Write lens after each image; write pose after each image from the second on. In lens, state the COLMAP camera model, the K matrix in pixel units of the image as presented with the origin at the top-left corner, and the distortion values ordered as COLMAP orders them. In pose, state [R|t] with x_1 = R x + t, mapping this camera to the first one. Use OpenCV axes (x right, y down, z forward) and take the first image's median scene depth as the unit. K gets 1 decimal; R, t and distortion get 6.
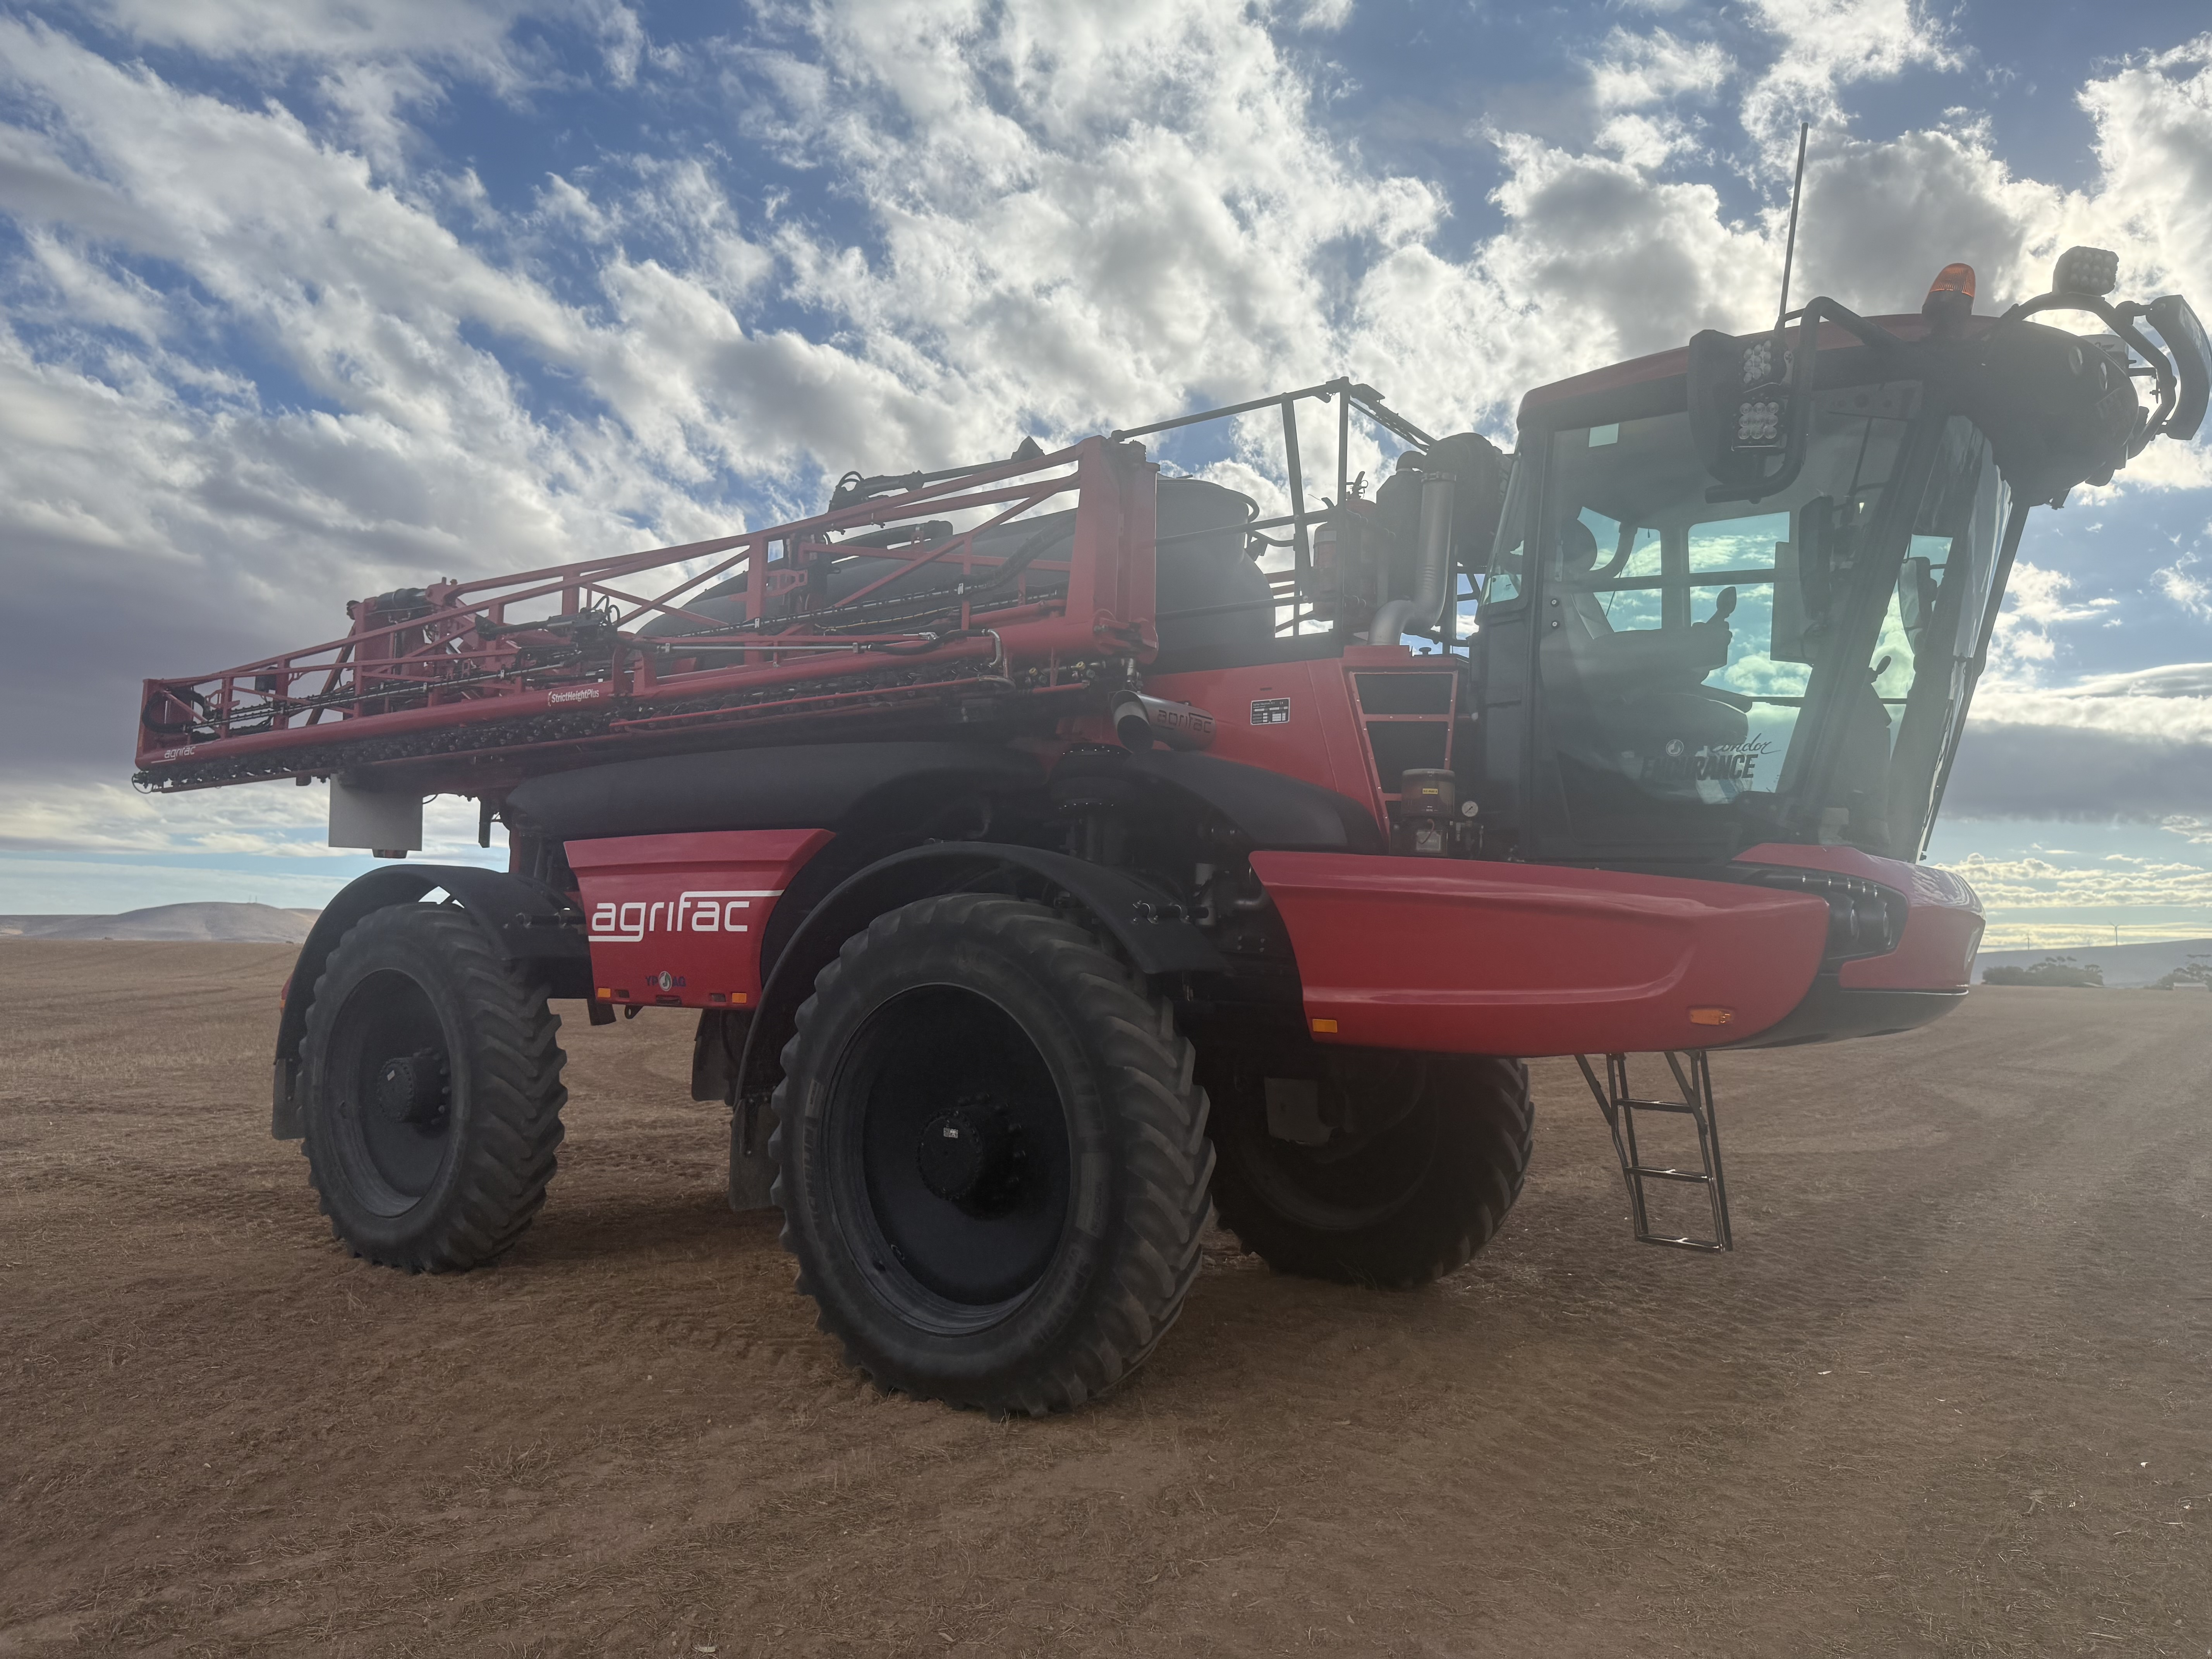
lens RADIAL K [[1527.0, 0, 1106.0], [0, 1527.0, 829.5], [0, 0, 1]] dist [0.037698, -0.002124]
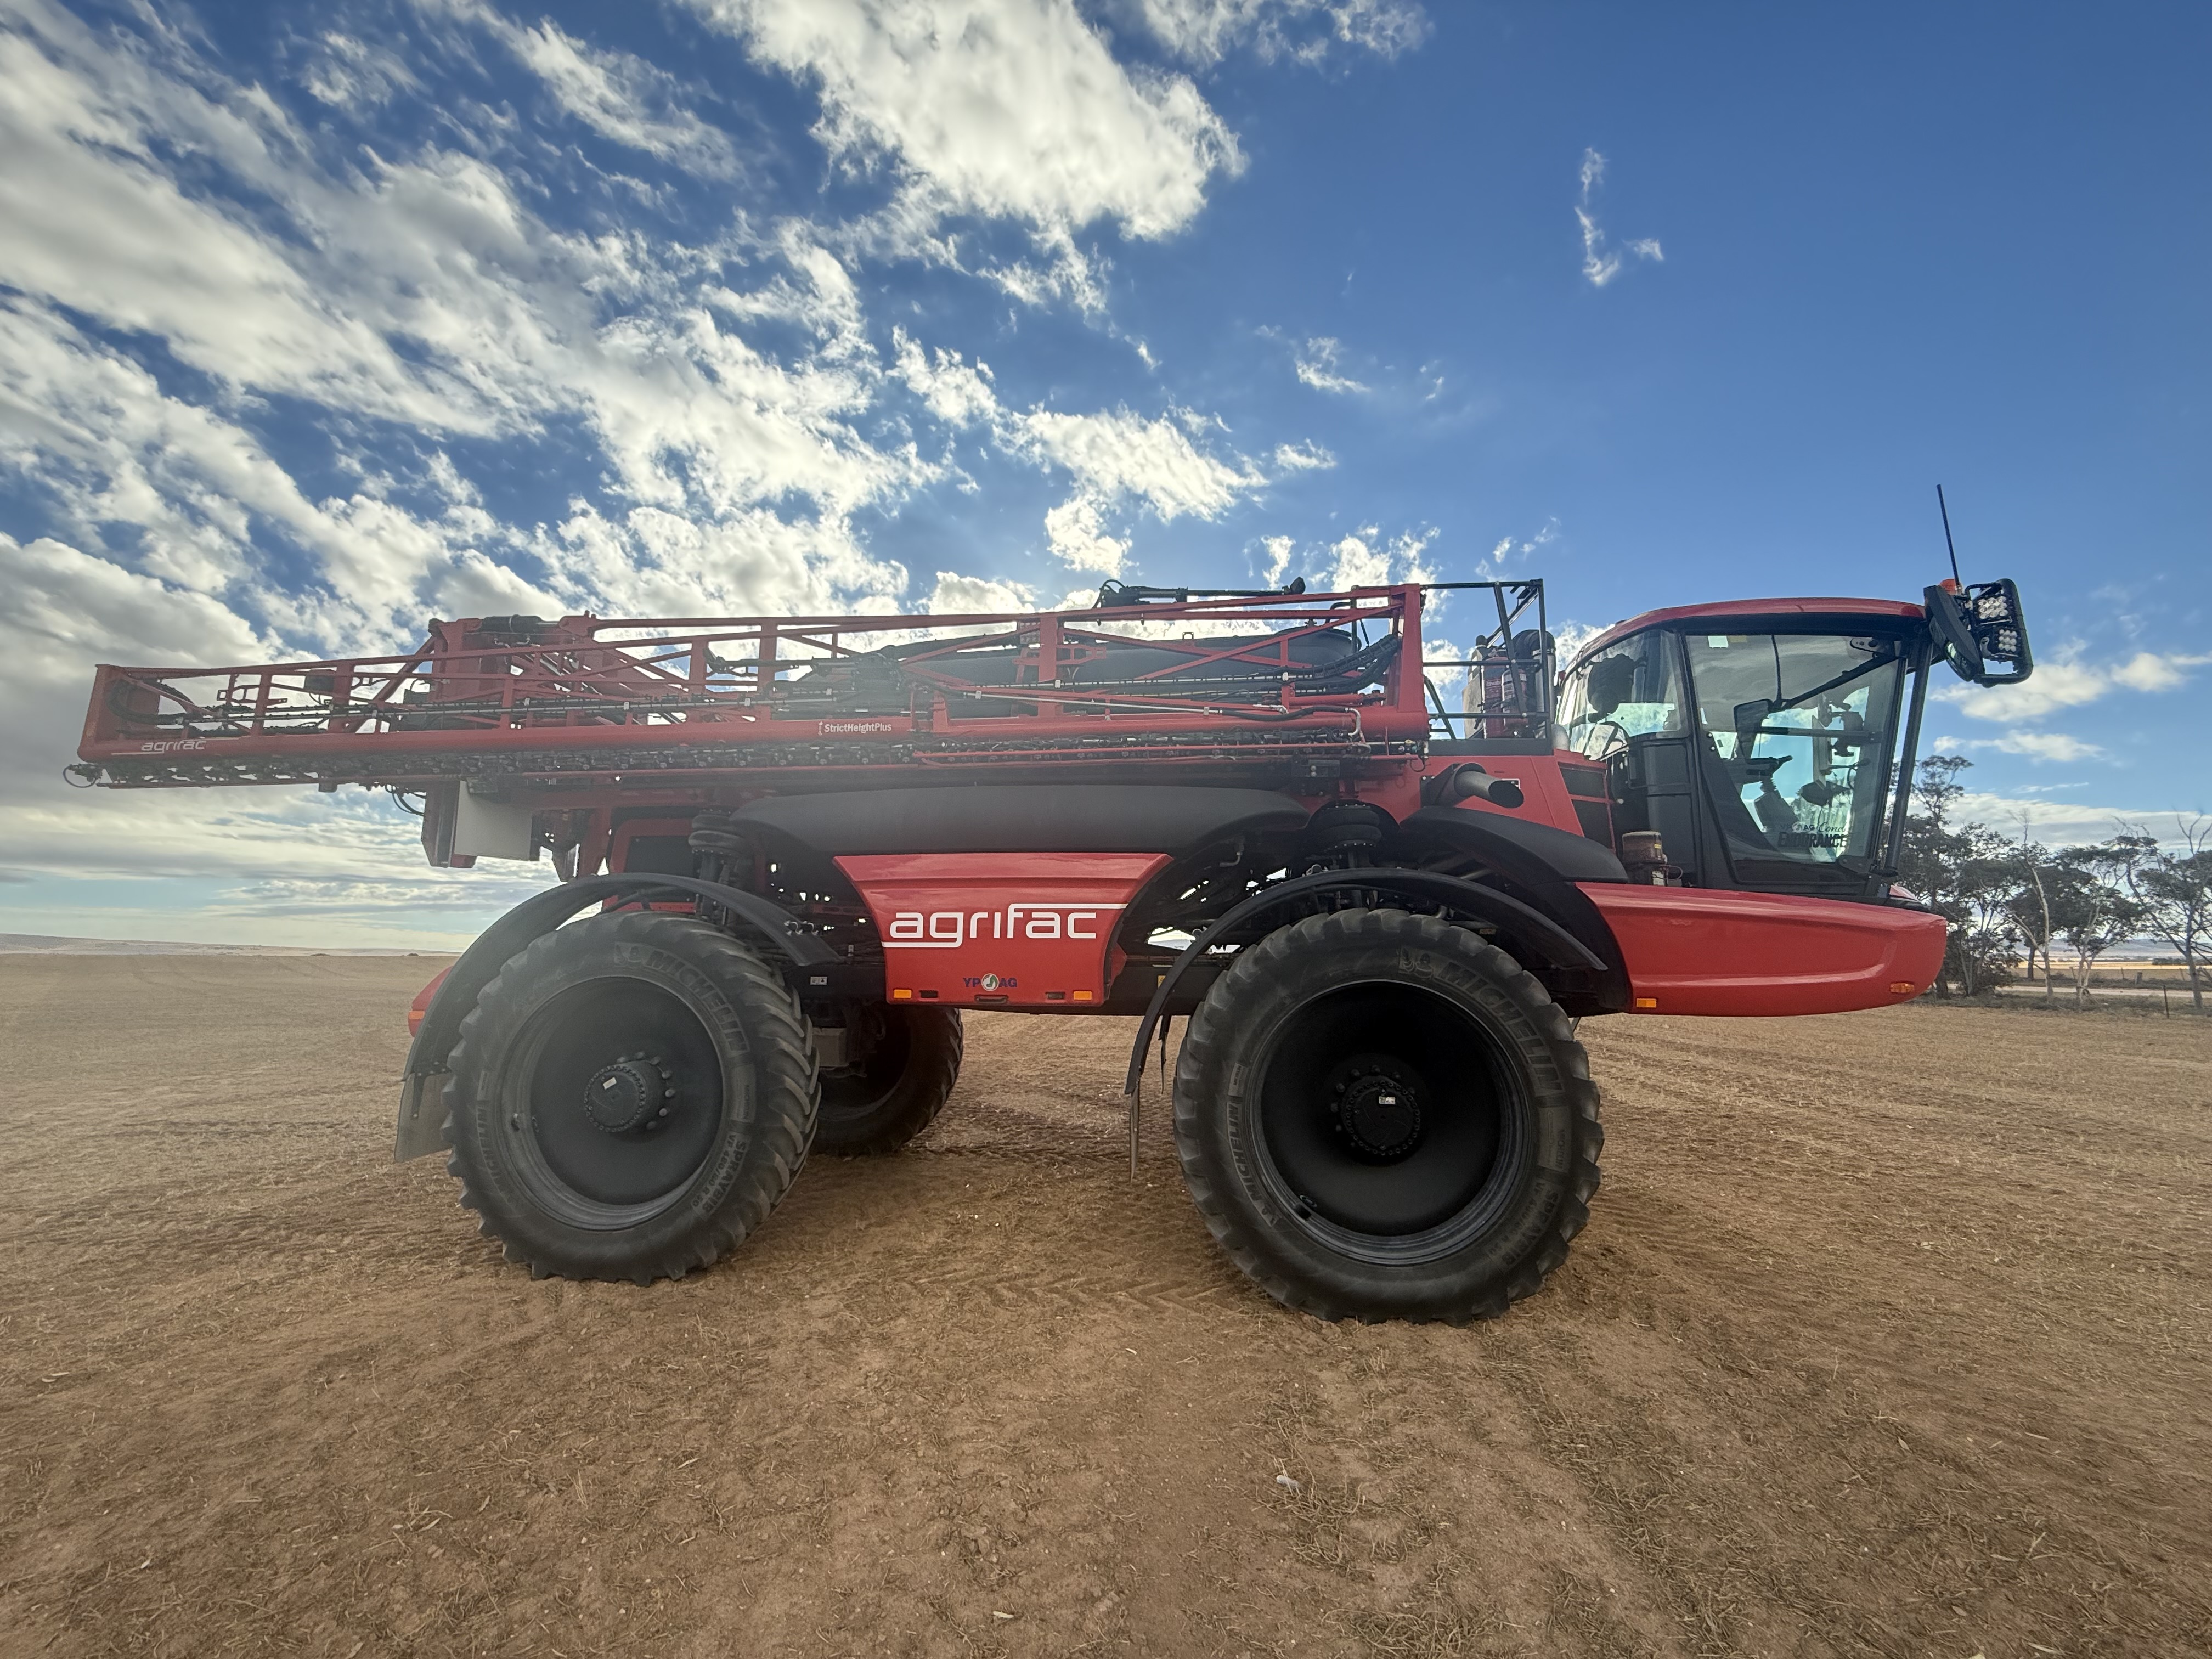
lens RADIAL K [[871.5, 0, 1106.0], [0, 871.5, 829.5], [0, 0, 1]] dist [-0.001821, 0.000017]
pose [[0.871126, 0.055416, 0.487923, -0.541544], [-0.032025, 0.997908, -0.056160, 0.019357], [-0.490015, 0.033297, 0.871078, 0.391223]]
